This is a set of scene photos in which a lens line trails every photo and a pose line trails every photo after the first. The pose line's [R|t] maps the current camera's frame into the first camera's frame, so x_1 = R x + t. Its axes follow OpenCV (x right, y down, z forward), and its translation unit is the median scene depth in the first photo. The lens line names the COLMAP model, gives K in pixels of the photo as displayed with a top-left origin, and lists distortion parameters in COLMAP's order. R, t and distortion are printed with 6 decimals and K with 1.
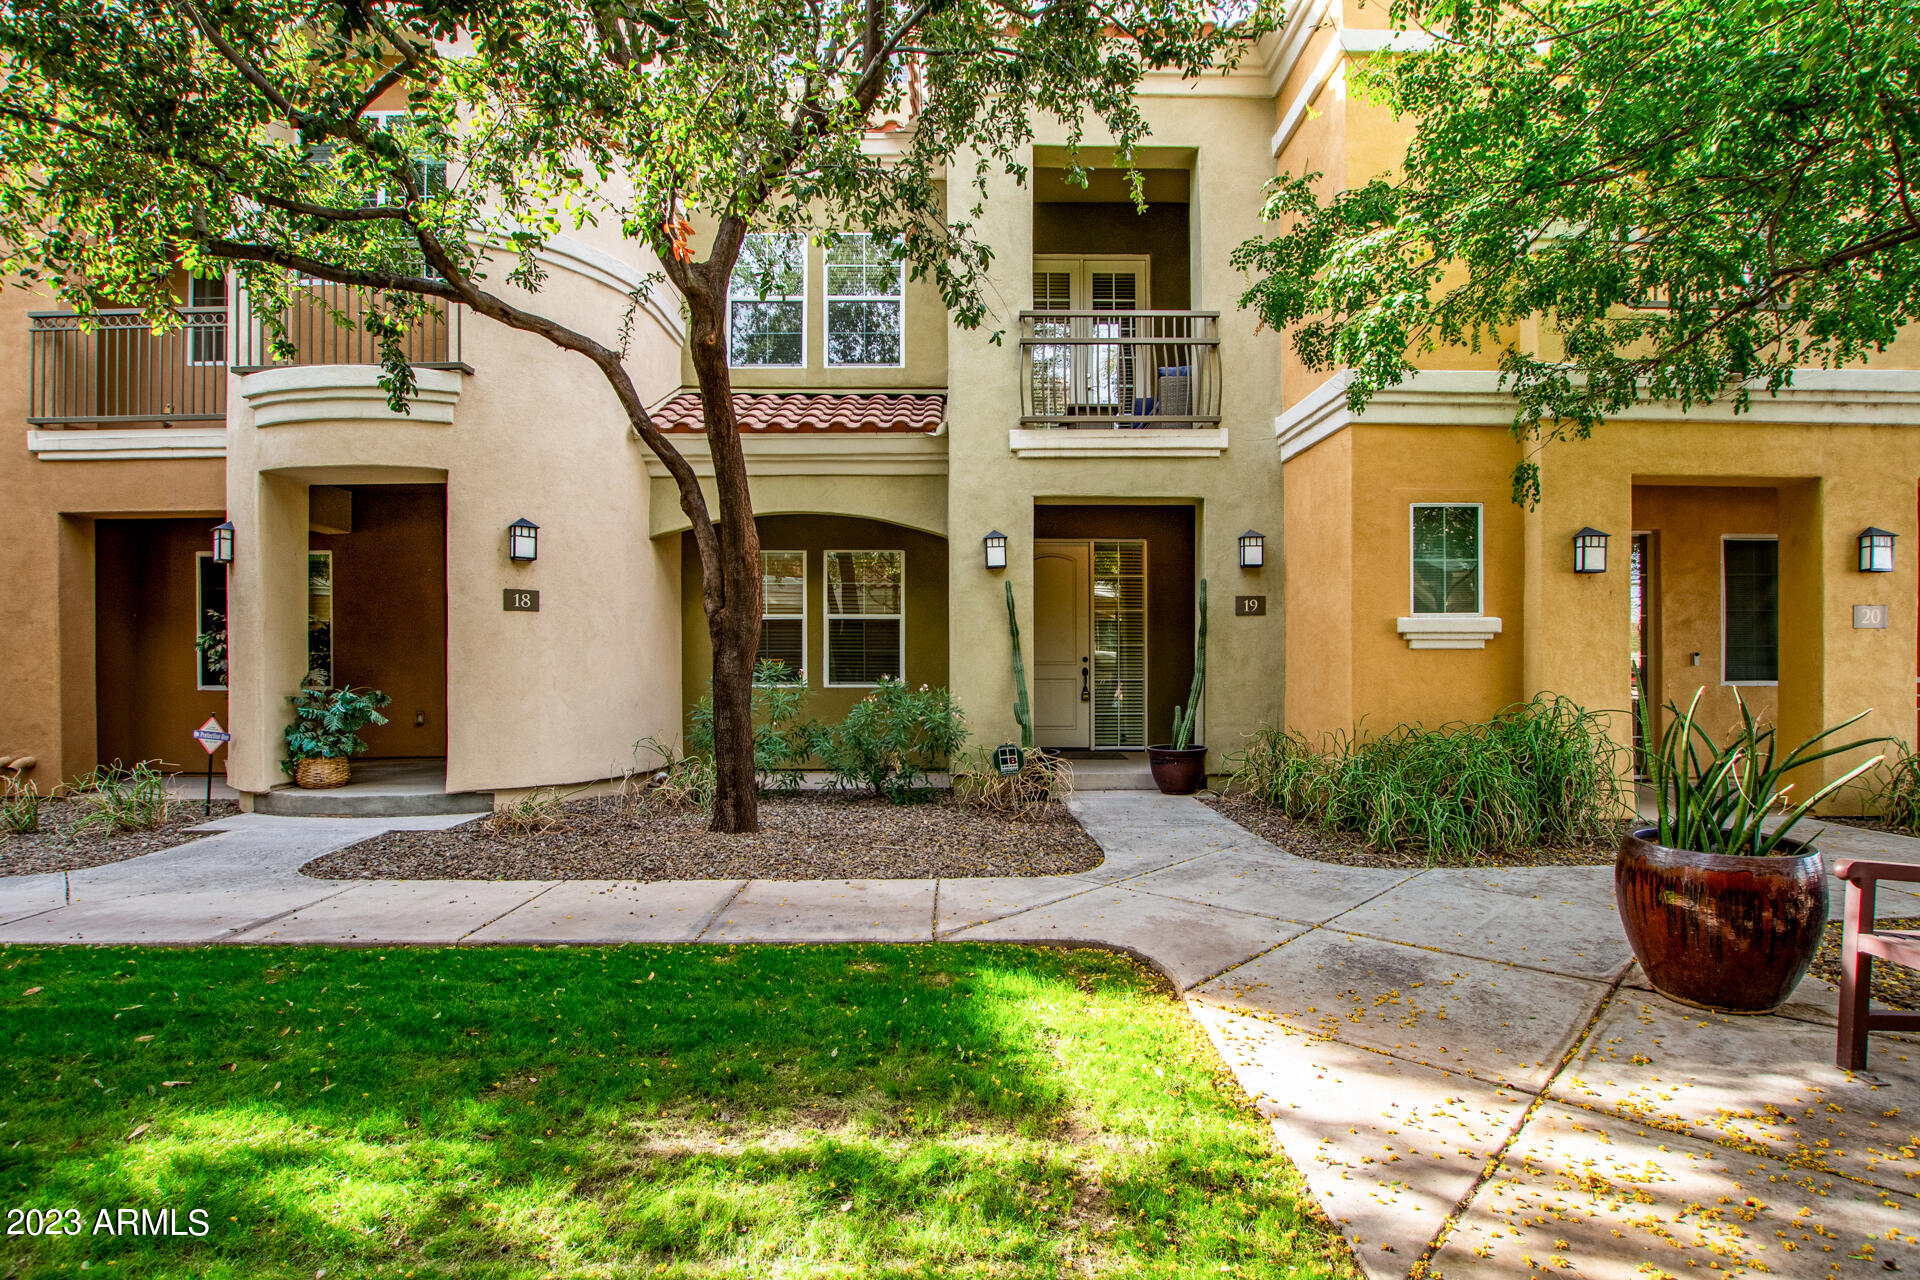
lens RADIAL K [[913.4, 0, 956.2], [0, 913.4, 667.9], [0, 0, 1]] dist [-0.023427, -0.000860]
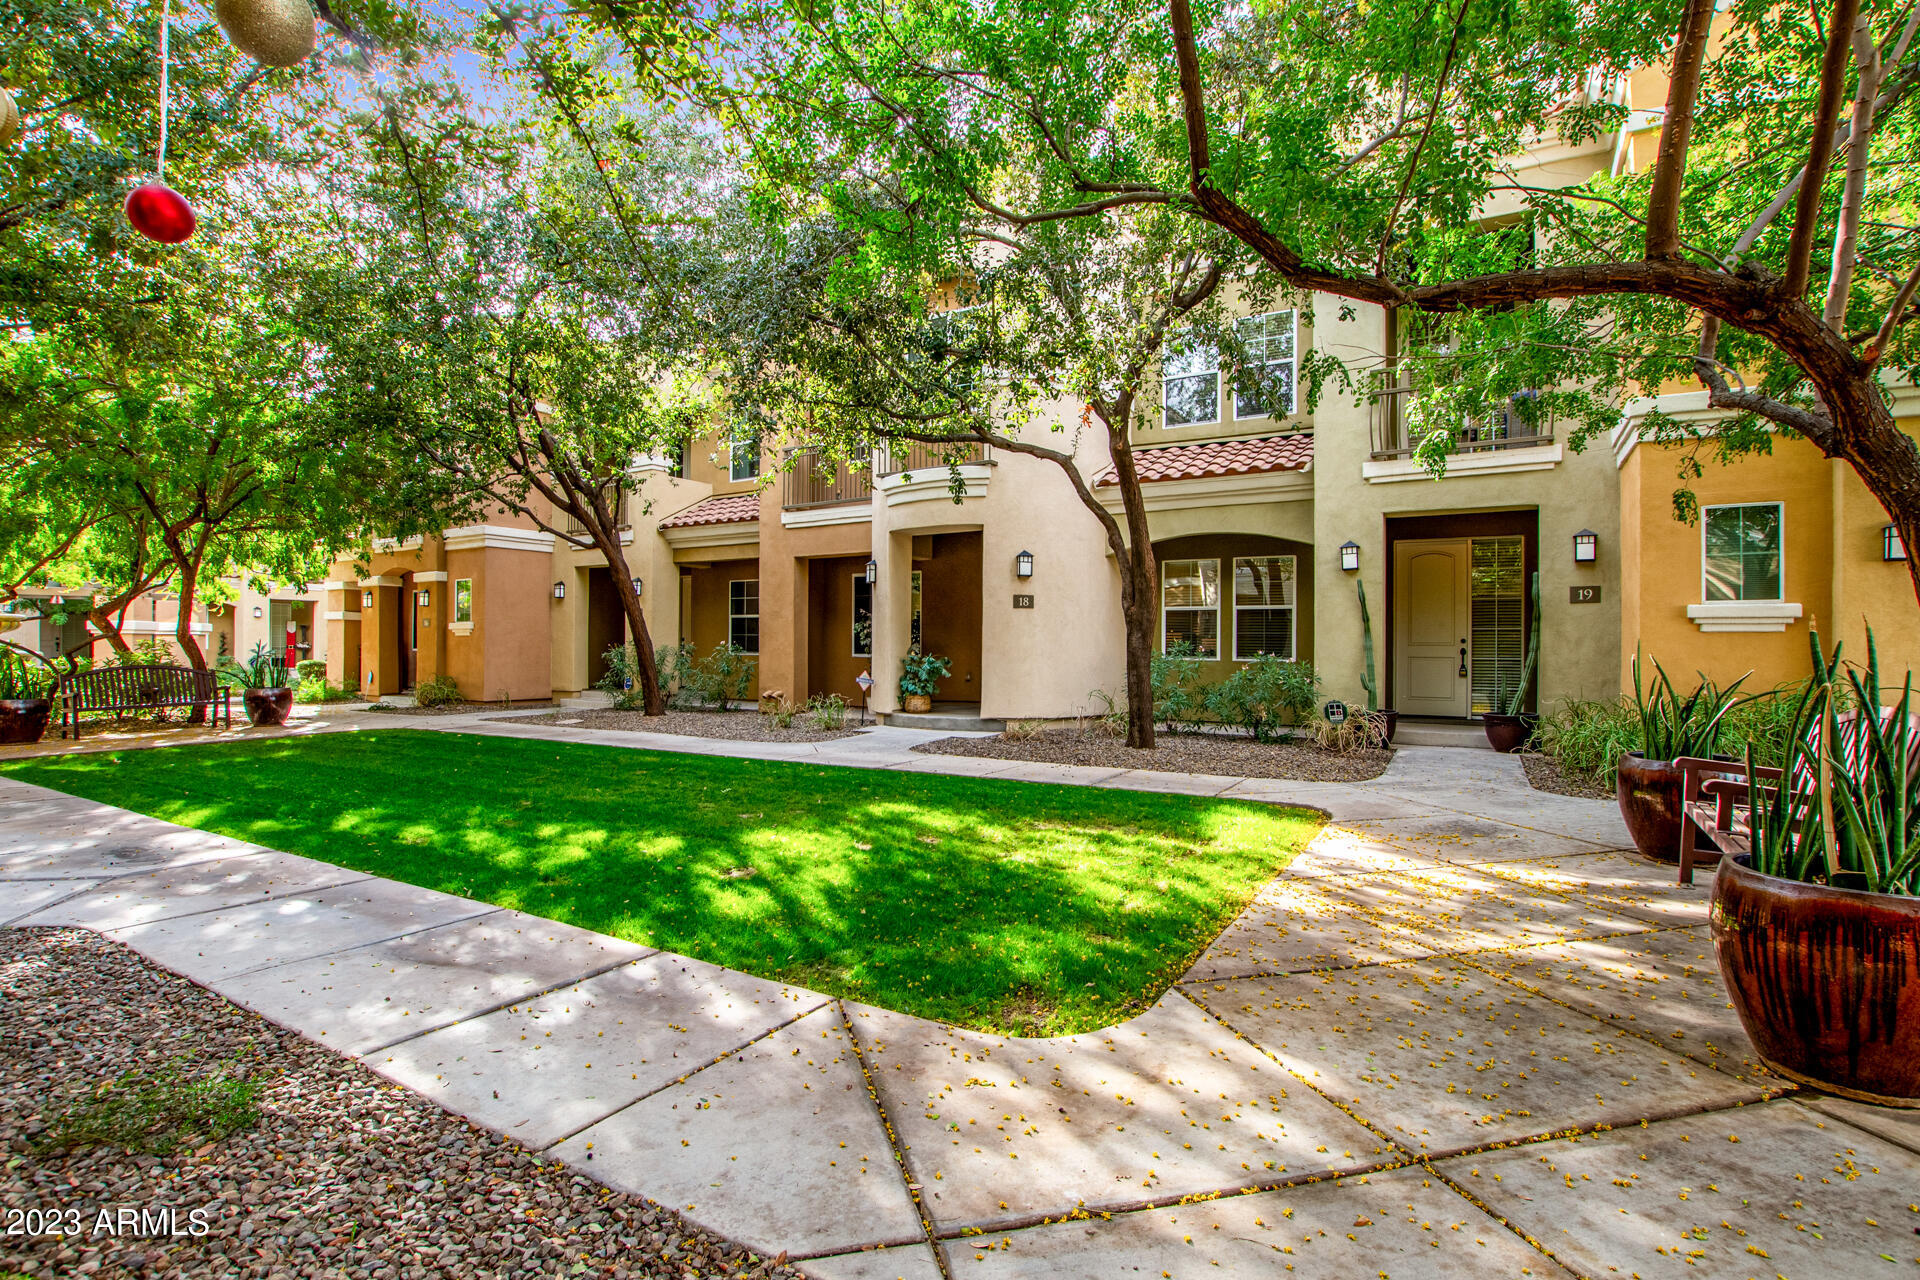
lens RADIAL K [[913.4, 0, 963.8], [0, 913.4, 648.2], [0, 0, 1]] dist [-0.023427, -0.000860]
pose [[0.854345, 0.008853, -0.519631, 0.255811], [-0.010572, 0.999944, -0.000345, 0.009035], [0.519599, 0.005788, 0.854391, -0.409087]]
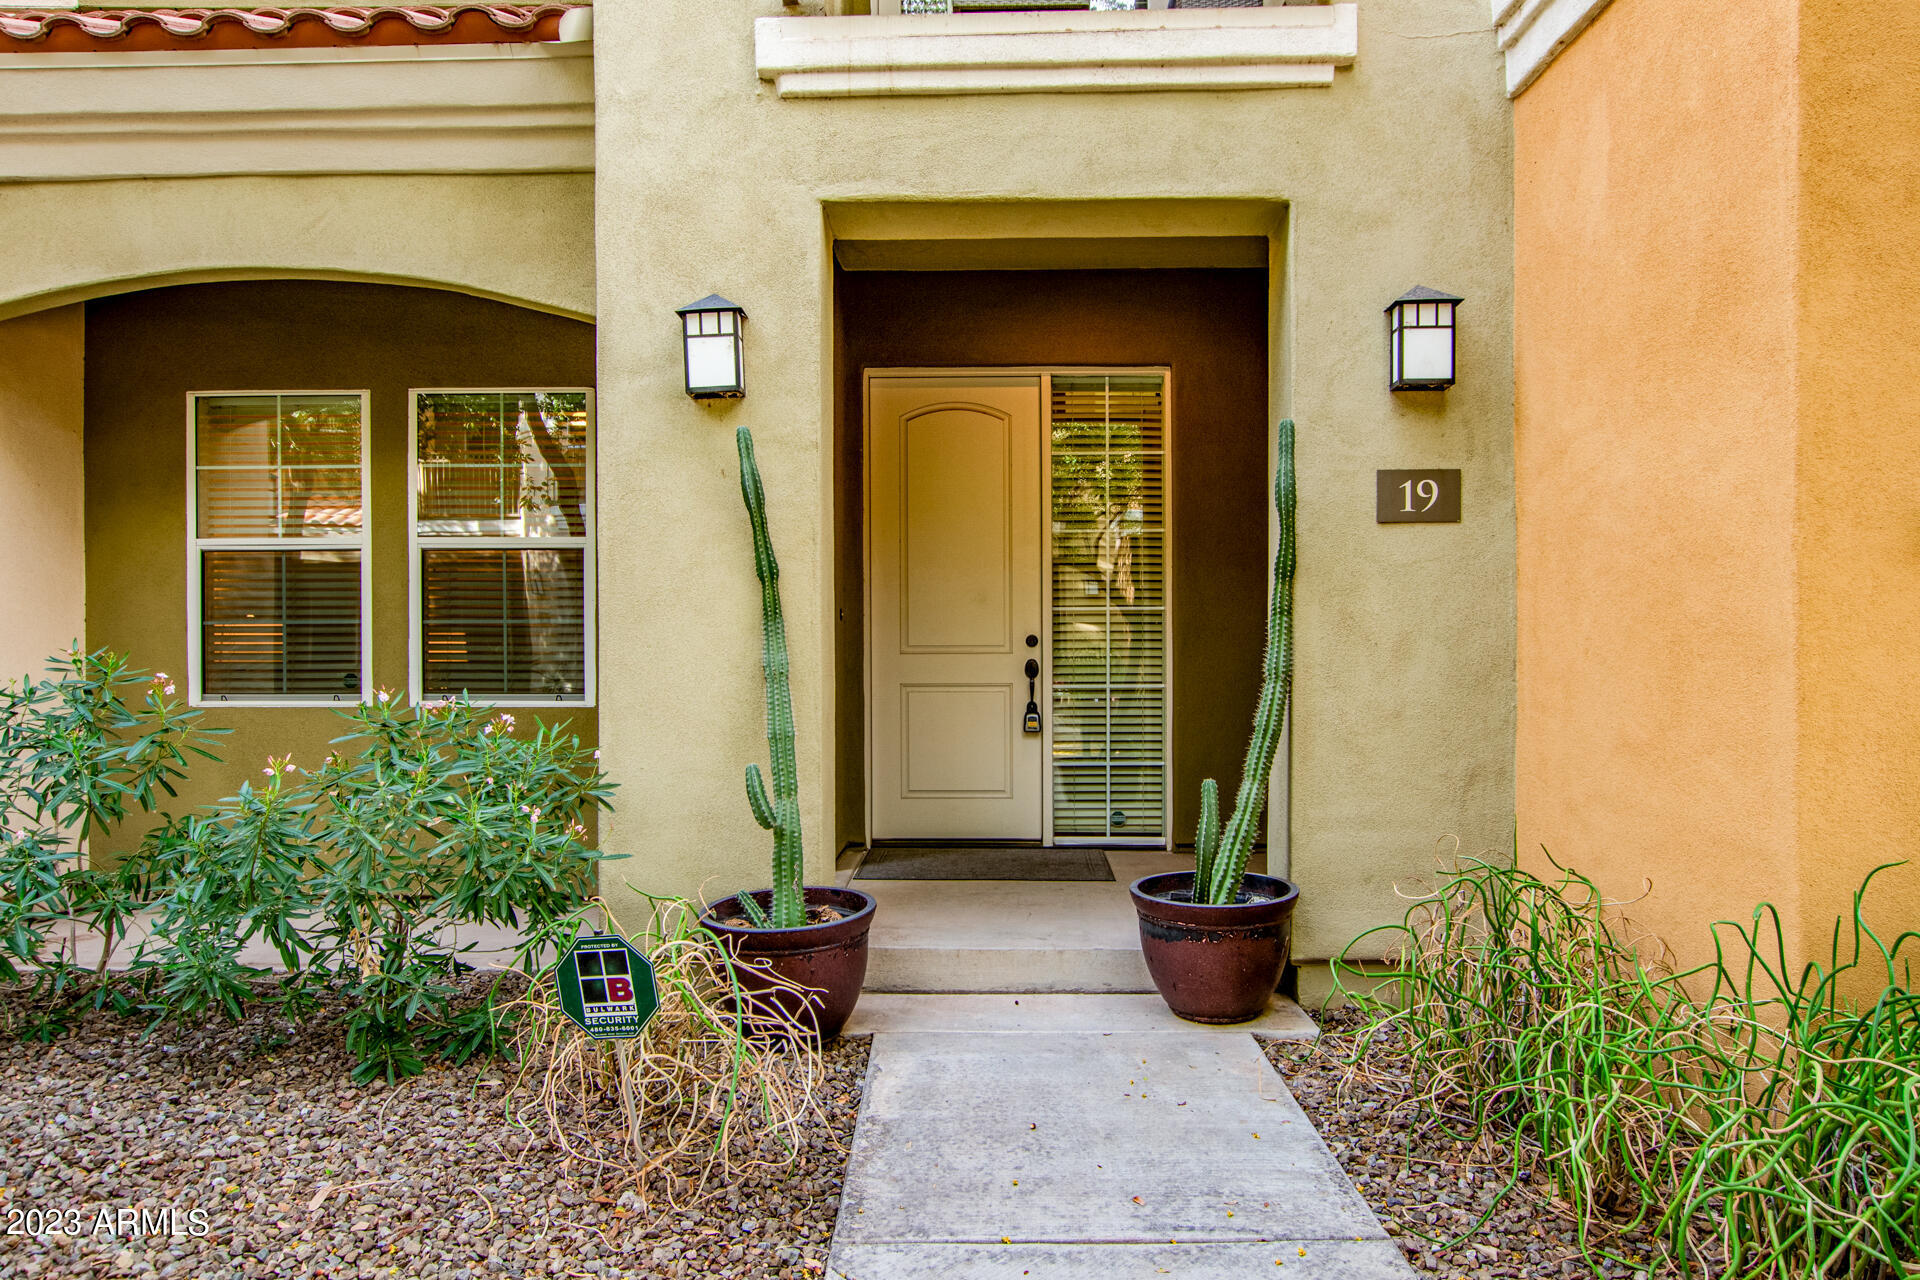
lens RADIAL K [[1176.3, 0, 959.8], [0, 1176.3, 651.5], [0, 0, 1]] dist [-0.010050, -0.000388]
pose [[0.999323, -0.000130, -0.036794, 0.164407], [0.000368, 0.999979, 0.006445, -0.009936], [0.036792, -0.006454, 0.999302, 0.548443]]
